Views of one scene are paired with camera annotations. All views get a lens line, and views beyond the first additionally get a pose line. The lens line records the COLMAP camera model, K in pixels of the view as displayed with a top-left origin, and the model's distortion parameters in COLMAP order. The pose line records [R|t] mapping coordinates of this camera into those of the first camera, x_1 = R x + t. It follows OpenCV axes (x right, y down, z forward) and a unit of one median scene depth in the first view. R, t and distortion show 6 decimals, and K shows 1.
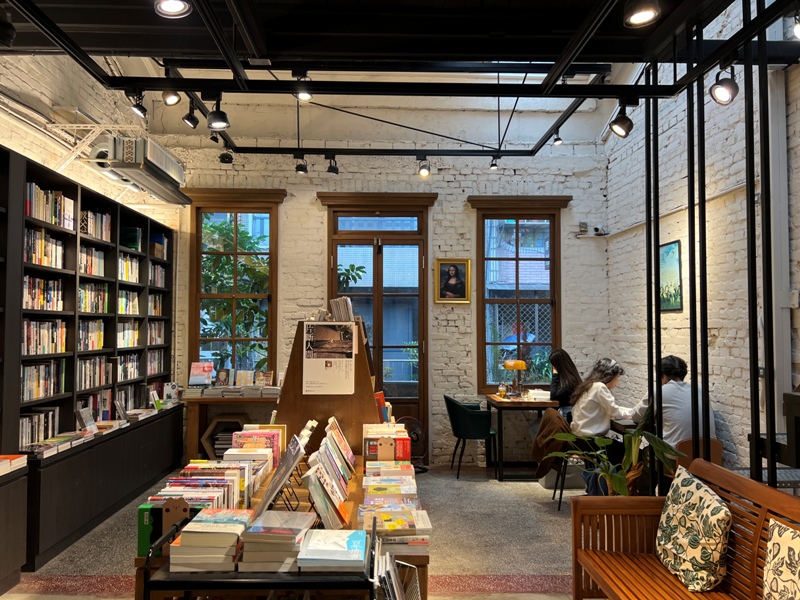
lens RADIAL K [[599.7, 0, 397.1], [0, 599.7, 299.3], [0, 0, 1]] dist [0.005041, -0.014485]
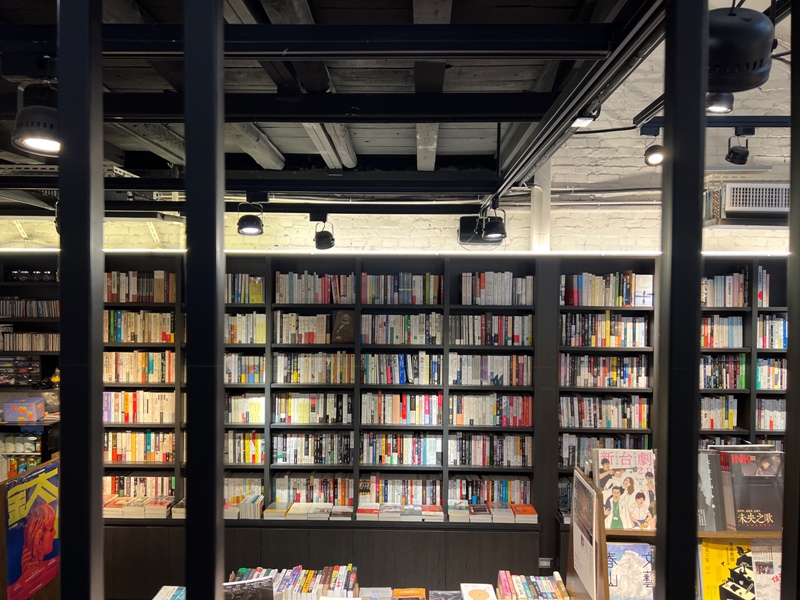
lens RADIAL K [[599.7, 0, 400.2], [0, 599.7, 302.5], [0, 0, 1]] dist [0.005041, -0.014485]
pose [[-0.050522, 0.021036, -0.998501, 0.302580], [0.036503, 0.999149, 0.019203, -0.102912], [0.998056, -0.035478, -0.051247, 0.431725]]
